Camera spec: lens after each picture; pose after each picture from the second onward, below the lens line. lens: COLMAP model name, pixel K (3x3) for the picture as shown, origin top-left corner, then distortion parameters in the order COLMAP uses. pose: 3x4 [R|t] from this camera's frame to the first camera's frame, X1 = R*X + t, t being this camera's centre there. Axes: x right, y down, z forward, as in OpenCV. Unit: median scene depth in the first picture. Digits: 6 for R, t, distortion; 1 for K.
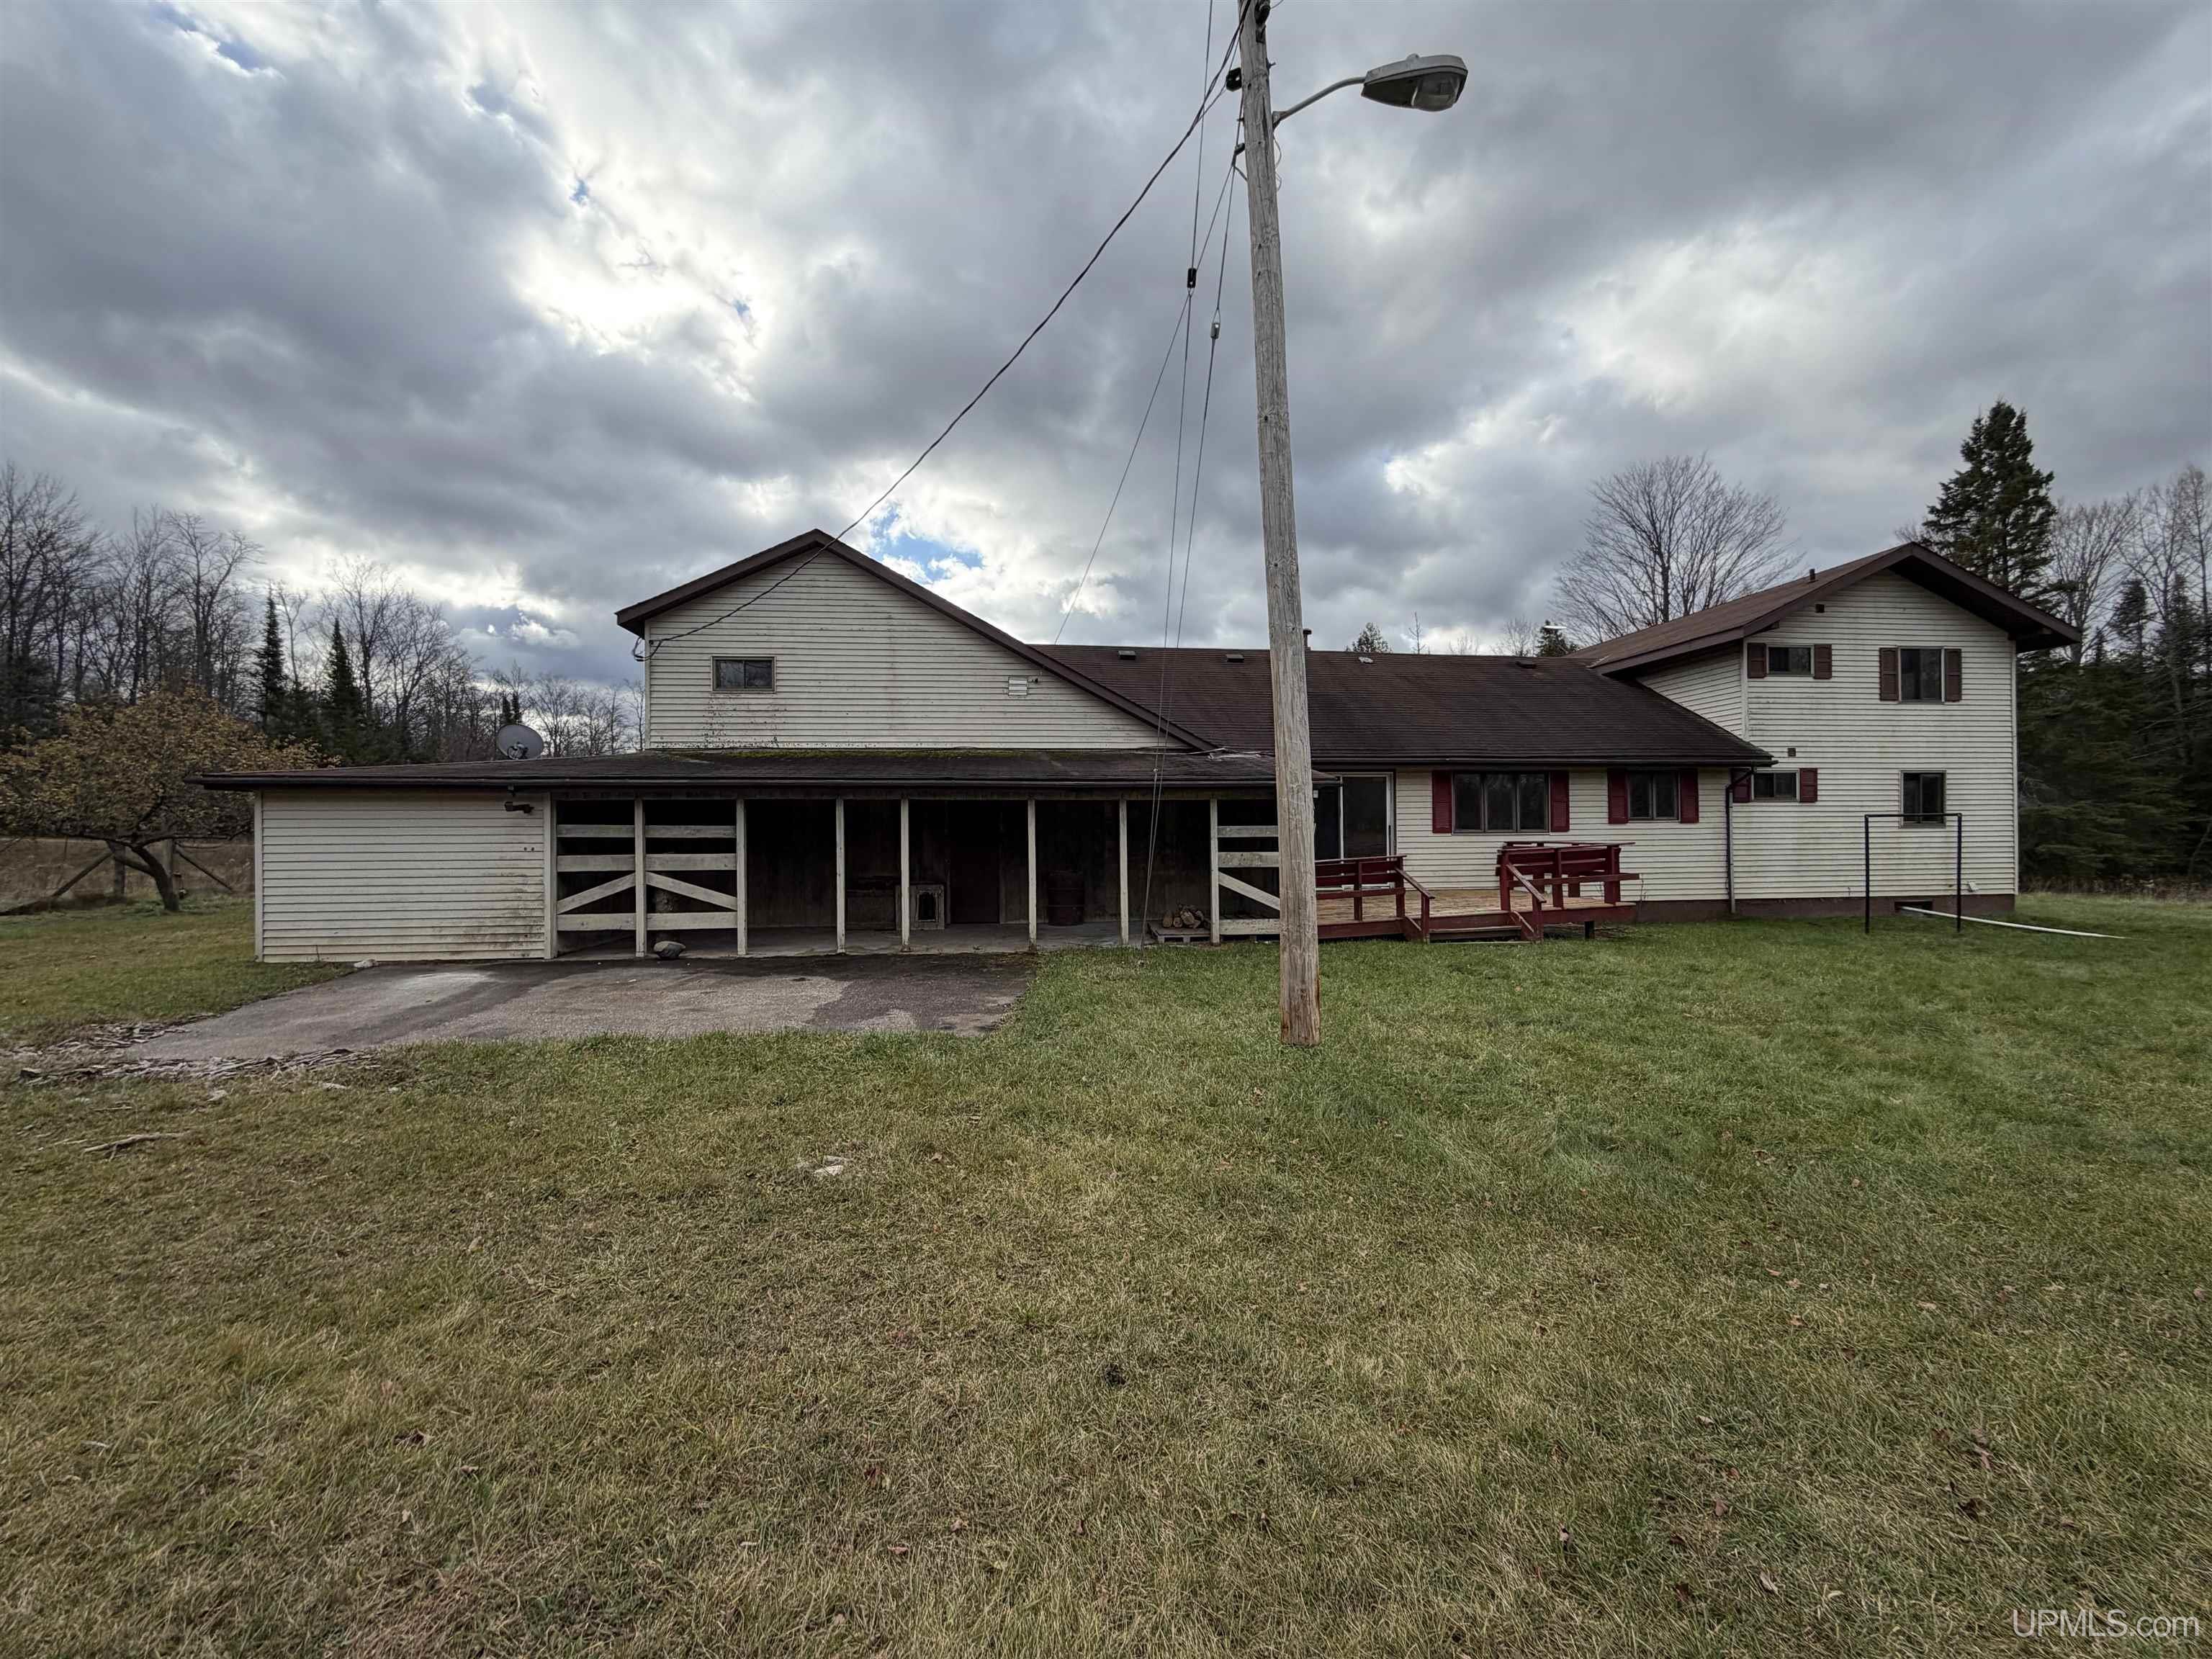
lens RADIAL K [[820.4, 0, 1104.7], [0, 820.4, 827.7], [0, 0, 1]] dist [-0.003492, -0.000159]
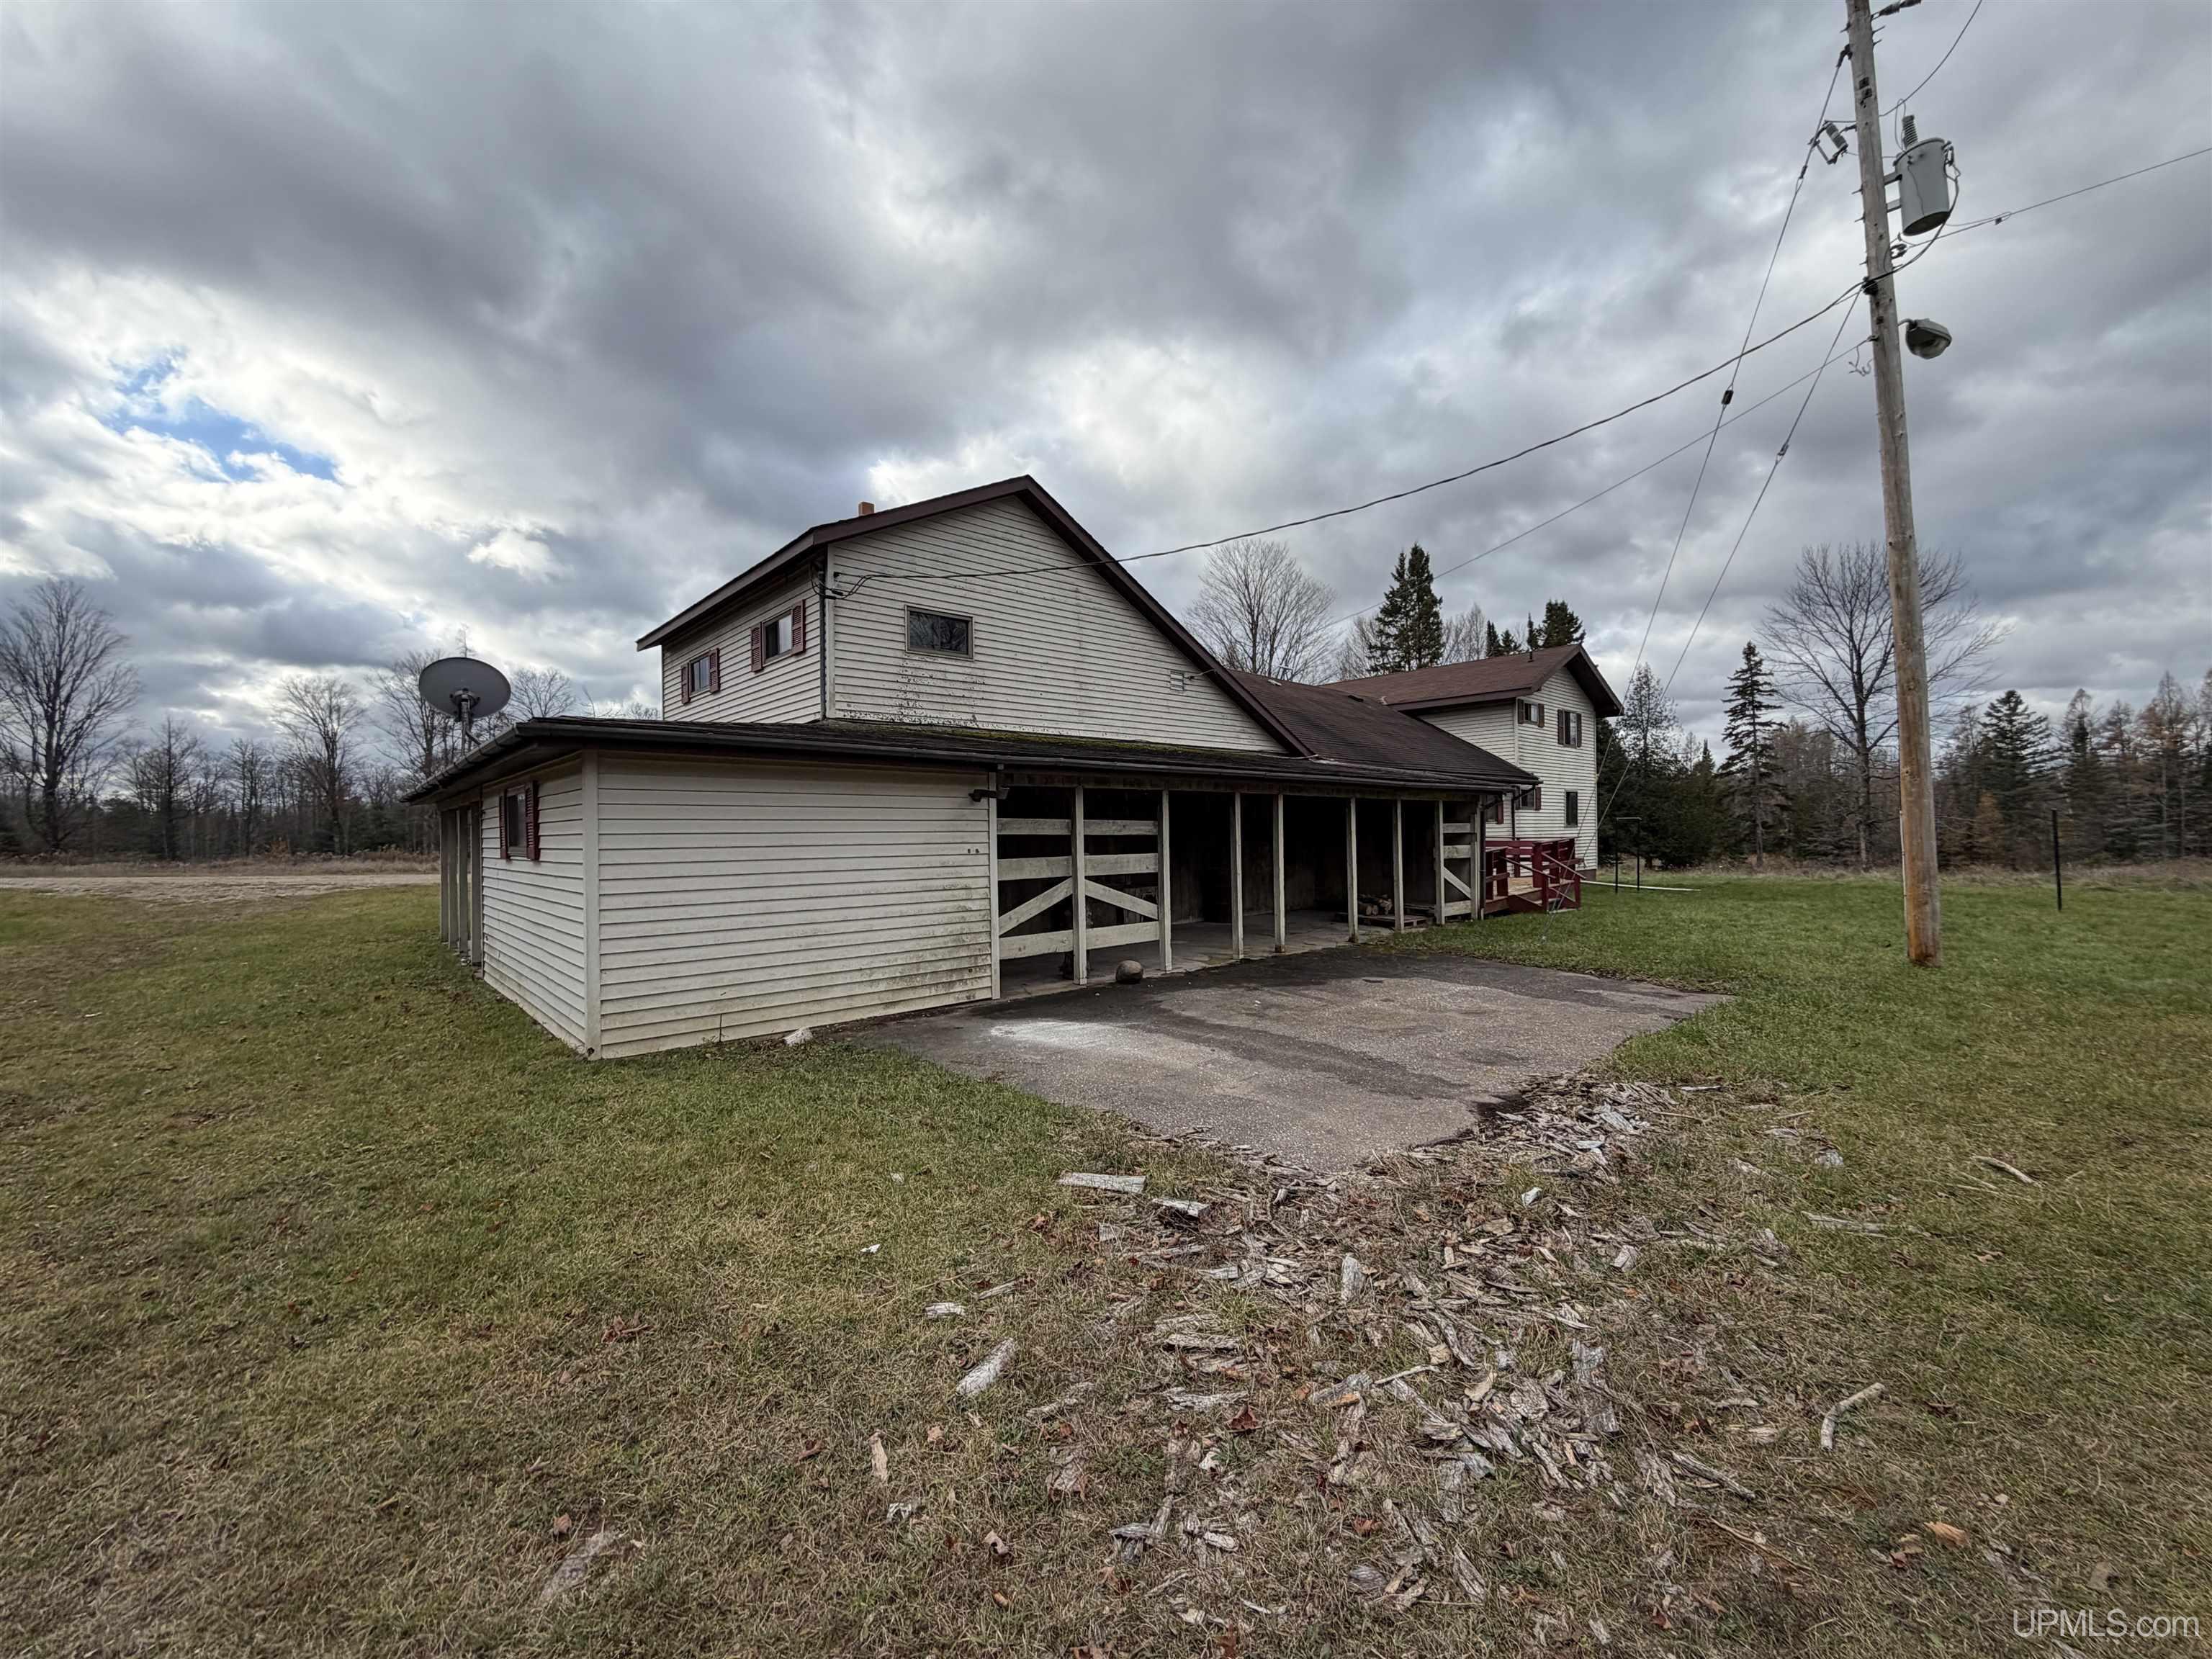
lens RADIAL K [[875.6, 0, 1107.6], [0, 875.6, 826.3], [0, 0, 1]] dist [-0.000476, -0.000381]
pose [[0.813032, -0.000081, 0.582220, -0.954260], [0.012088, 0.999787, -0.016740, 0.016779], [-0.582094, 0.020647, 0.812859, 0.266205]]
